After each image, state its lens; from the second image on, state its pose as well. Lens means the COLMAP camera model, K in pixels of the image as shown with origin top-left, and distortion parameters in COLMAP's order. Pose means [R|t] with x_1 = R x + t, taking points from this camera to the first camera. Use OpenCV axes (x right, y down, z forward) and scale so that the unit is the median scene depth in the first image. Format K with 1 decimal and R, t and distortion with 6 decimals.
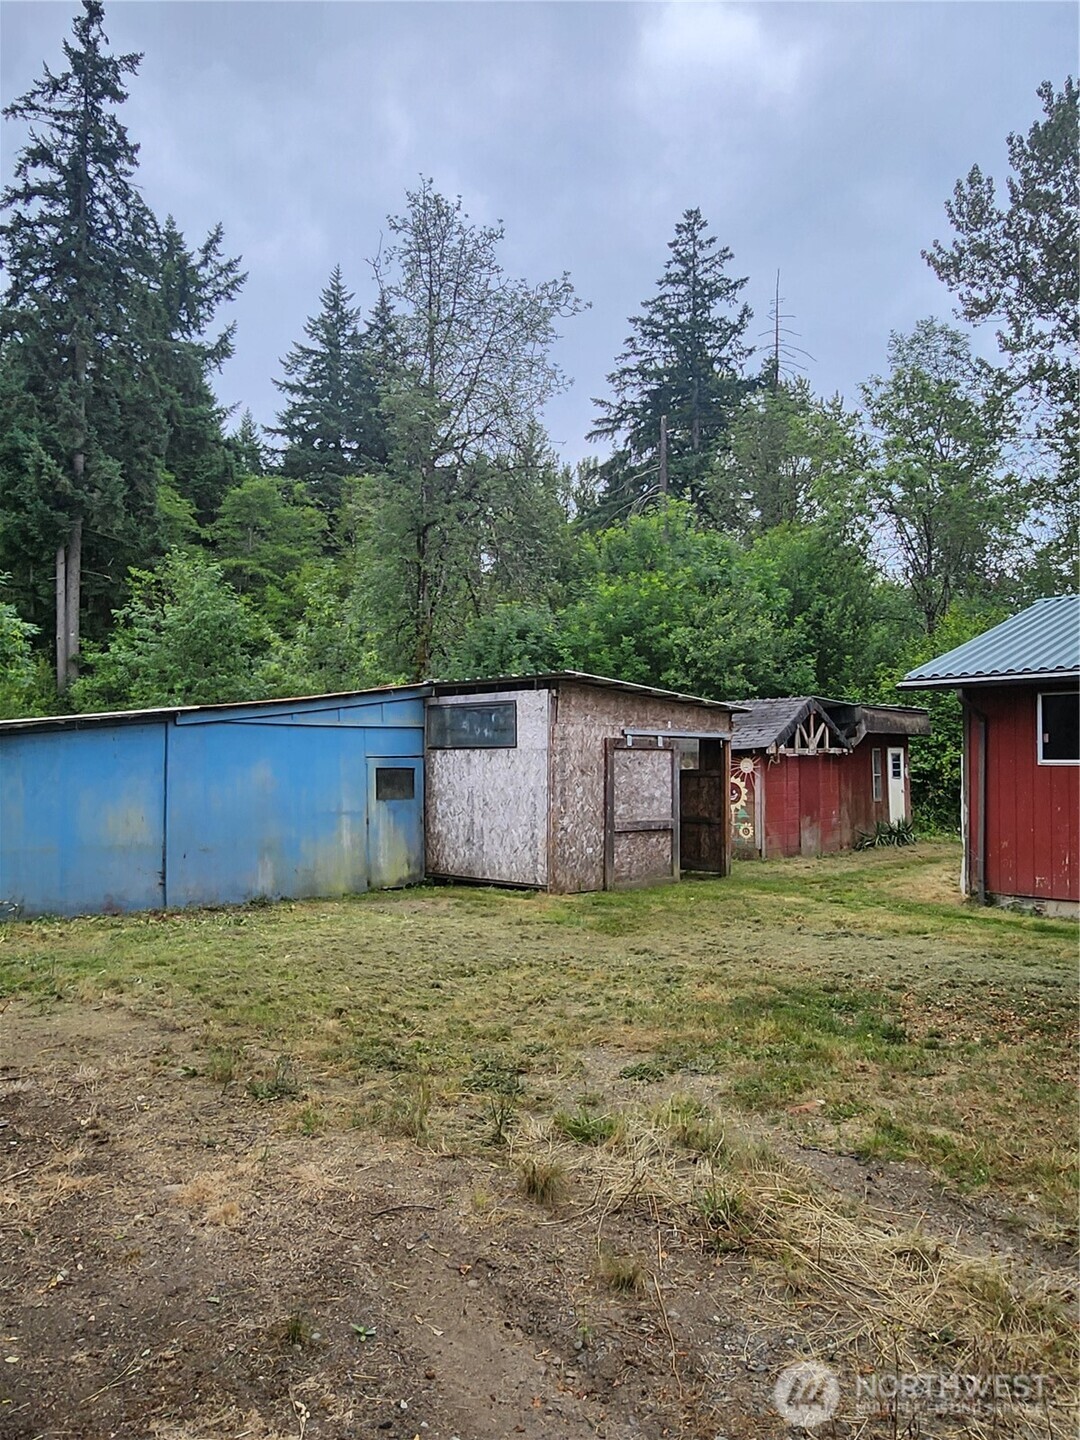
lens RADIAL K [[1092.0, 0, 538.7], [0, 1092.0, 695.6], [0, 0, 1]] dist [-0.010579, -0.007971]
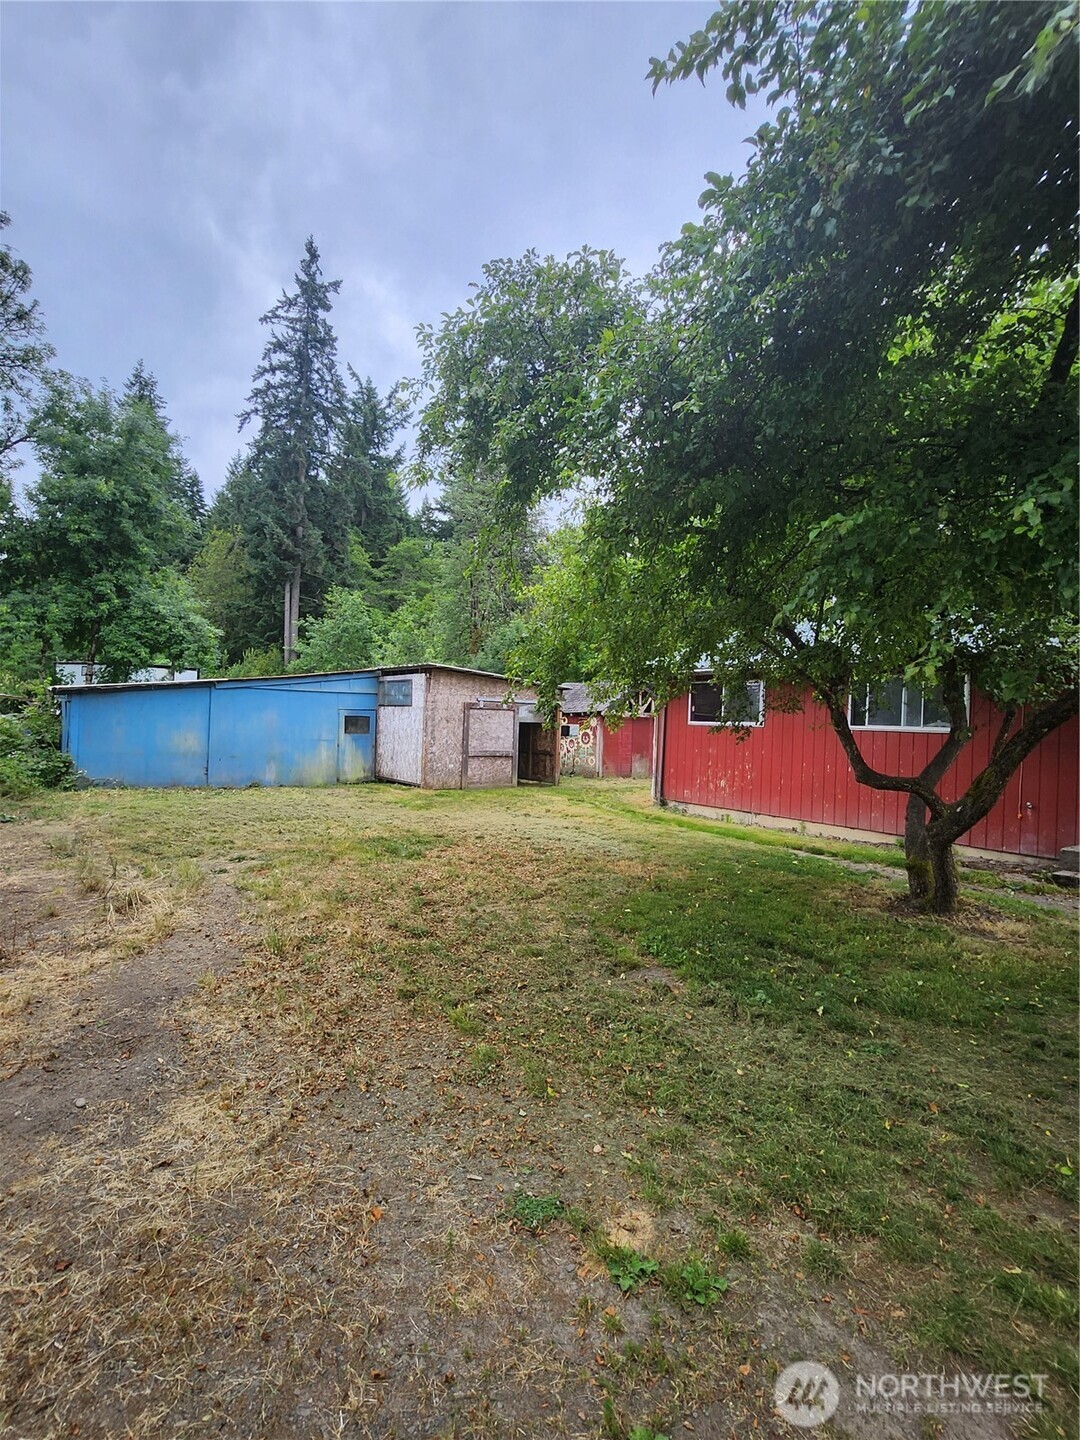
lens RADIAL K [[702.7, 0, 535.2], [0, 702.7, 684.7], [0, 0, 1]] dist [-0.000647, -0.000232]
pose [[0.991363, 0.023626, -0.129001, 0.266463], [-0.021948, 0.999655, 0.014412, -0.006522], [0.129297, -0.011457, 0.991540, -0.082425]]
